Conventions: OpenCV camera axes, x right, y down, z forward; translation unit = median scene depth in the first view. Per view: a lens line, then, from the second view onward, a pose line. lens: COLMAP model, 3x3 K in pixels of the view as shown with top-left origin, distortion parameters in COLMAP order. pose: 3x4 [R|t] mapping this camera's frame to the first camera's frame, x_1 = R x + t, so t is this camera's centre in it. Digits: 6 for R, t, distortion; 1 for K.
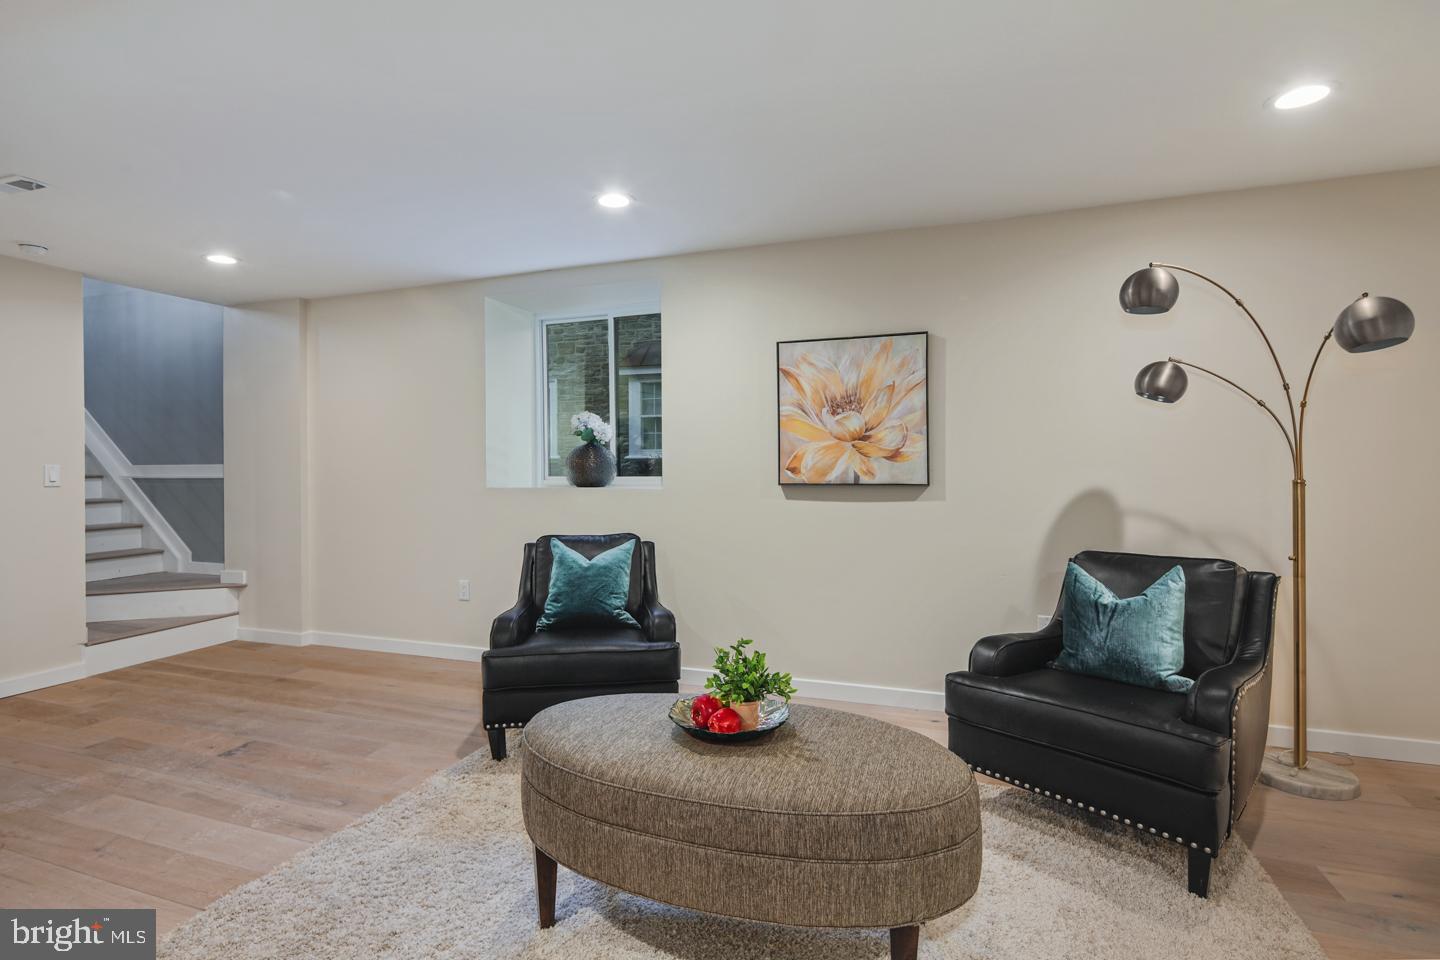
lens RADIAL K [[708.3, 0, 717.5], [0, 708.3, 478.4], [0, 0, 1]] dist [-0.001419, 0.000024]
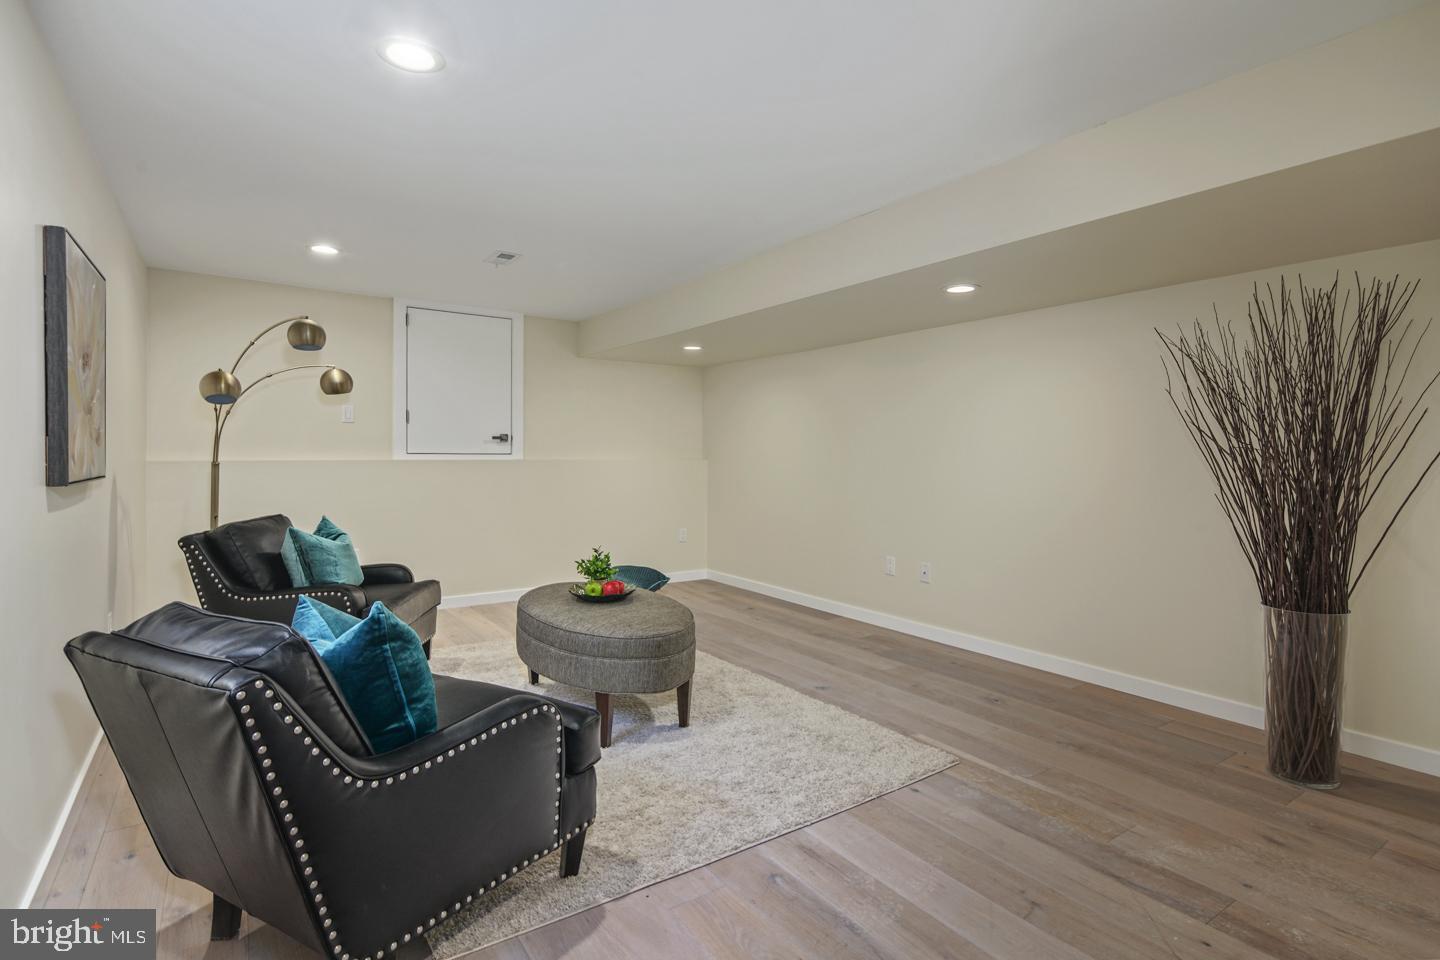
lens RADIAL K [[708.3, 0, 719.7], [0, 708.3, 473.1], [0, 0, 1]] dist [-0.001419, 0.000024]
pose [[-0.793897, -0.006524, 0.608018, -1.003927], [-0.000133, 0.999944, 0.010555, 0.008947], [-0.608053, 0.008298, -0.793853, 1.742755]]
